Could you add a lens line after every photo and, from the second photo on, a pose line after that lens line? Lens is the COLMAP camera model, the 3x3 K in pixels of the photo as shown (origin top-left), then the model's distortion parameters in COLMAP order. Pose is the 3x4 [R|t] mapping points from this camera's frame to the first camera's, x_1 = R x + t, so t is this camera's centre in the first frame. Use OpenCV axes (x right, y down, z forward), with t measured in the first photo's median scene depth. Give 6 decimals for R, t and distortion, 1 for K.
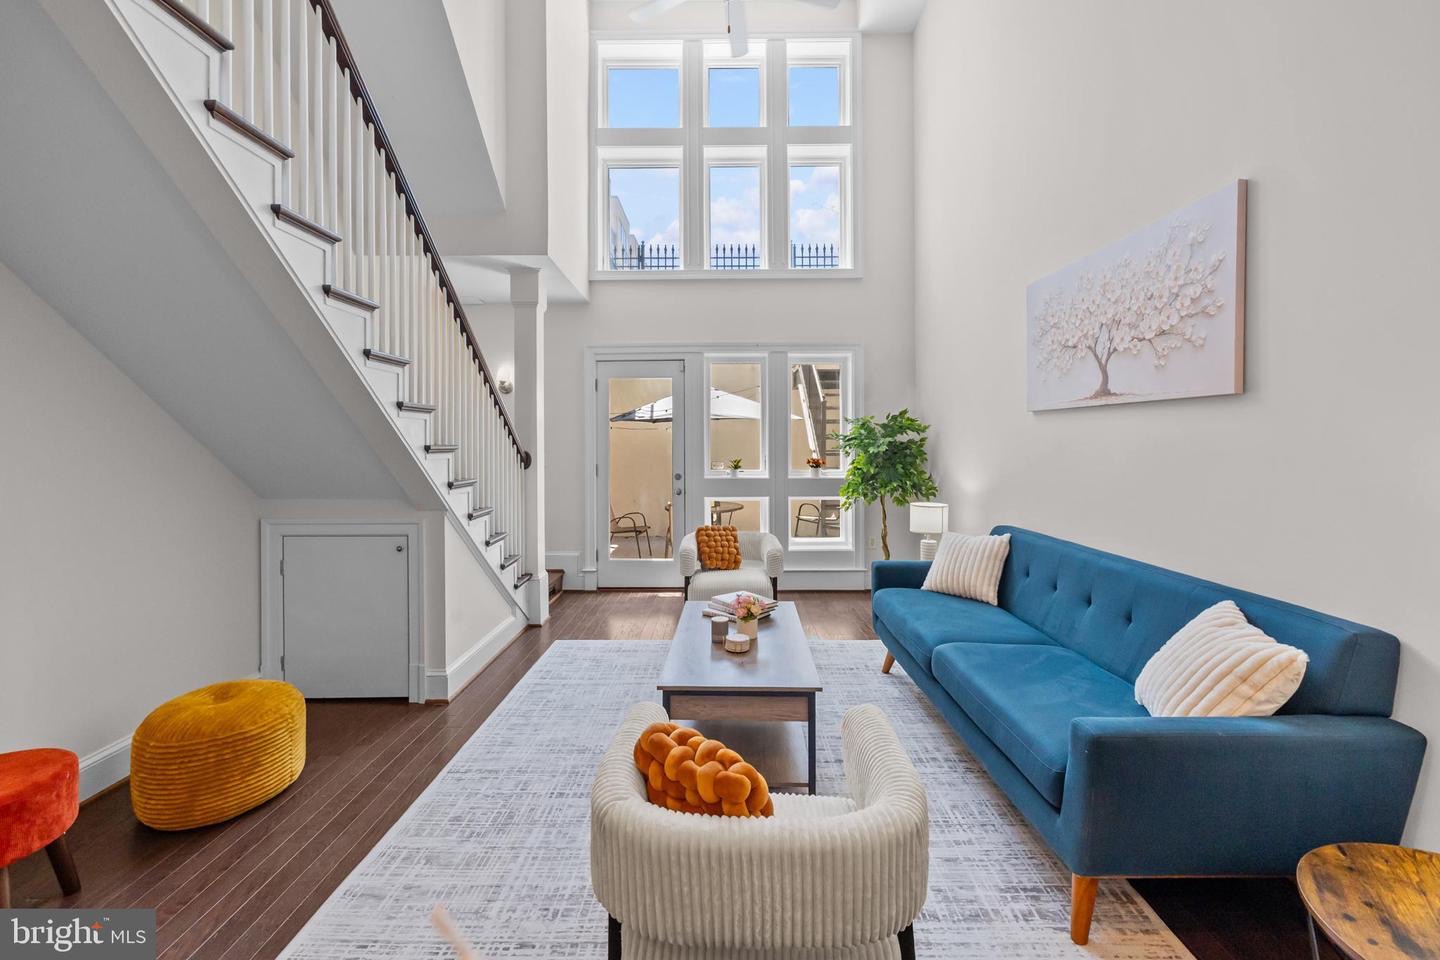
lens RADIAL K [[618.5, 0, 719.5], [0, 618.5, 440.7], [0, 0, 1]] dist [0.000904, 0.000088]
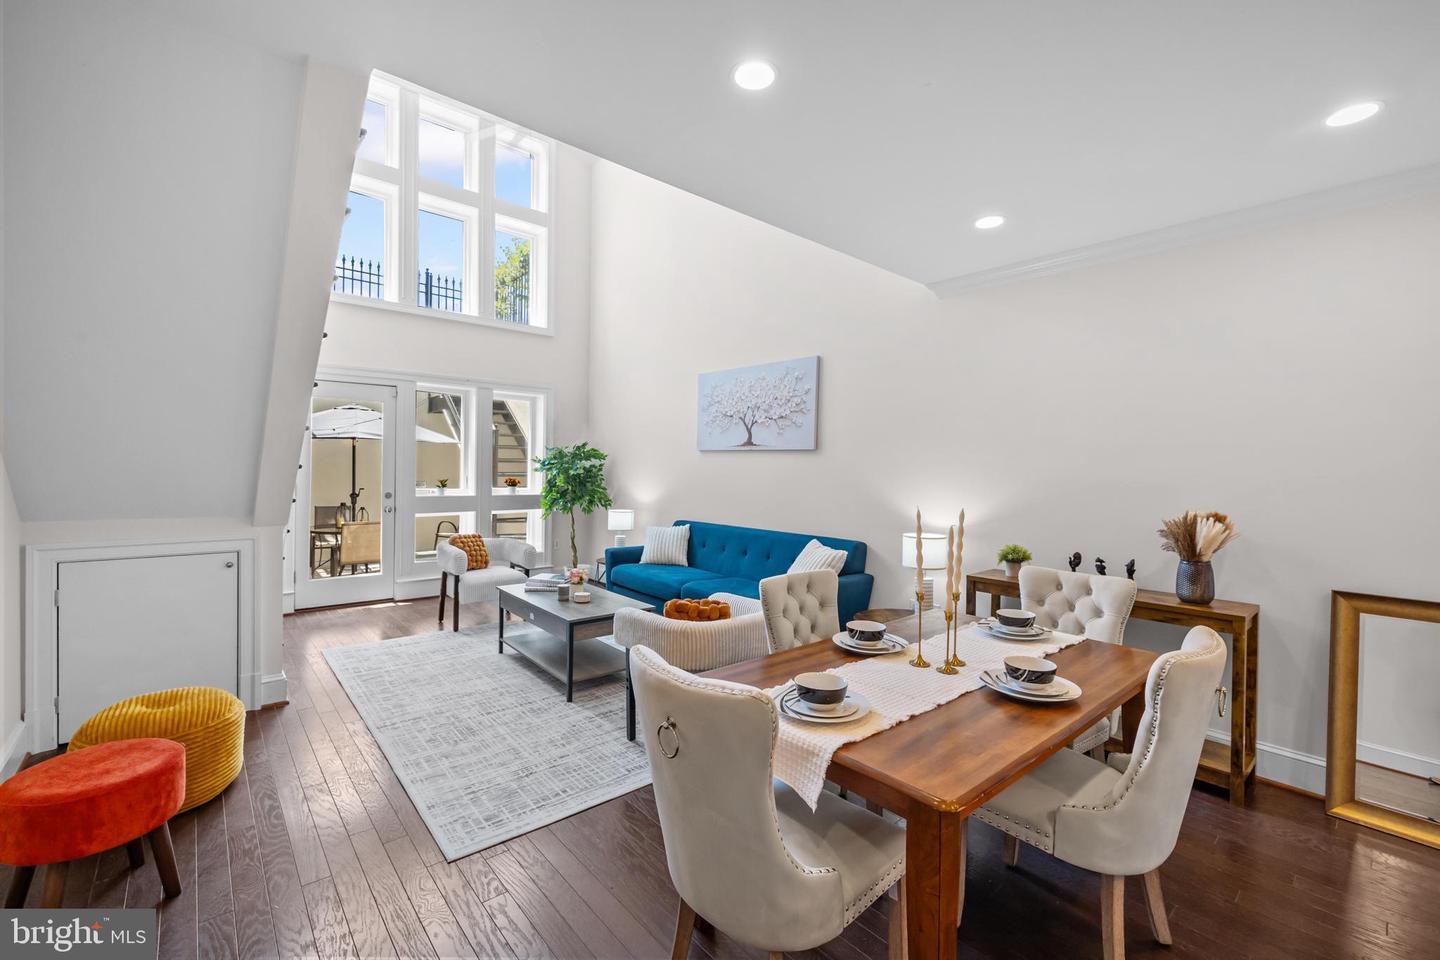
lens RADIAL K [[605.2, 0, 720.7], [0, 605.2, 471.9], [0, 0, 1]] dist [0.002630, 0.000312]
pose [[0.750606, 0.010177, 0.660671, -0.610302], [-0.019929, 0.999775, 0.007241, -0.002437], [-0.660449, -0.018601, 0.750640, -0.302761]]
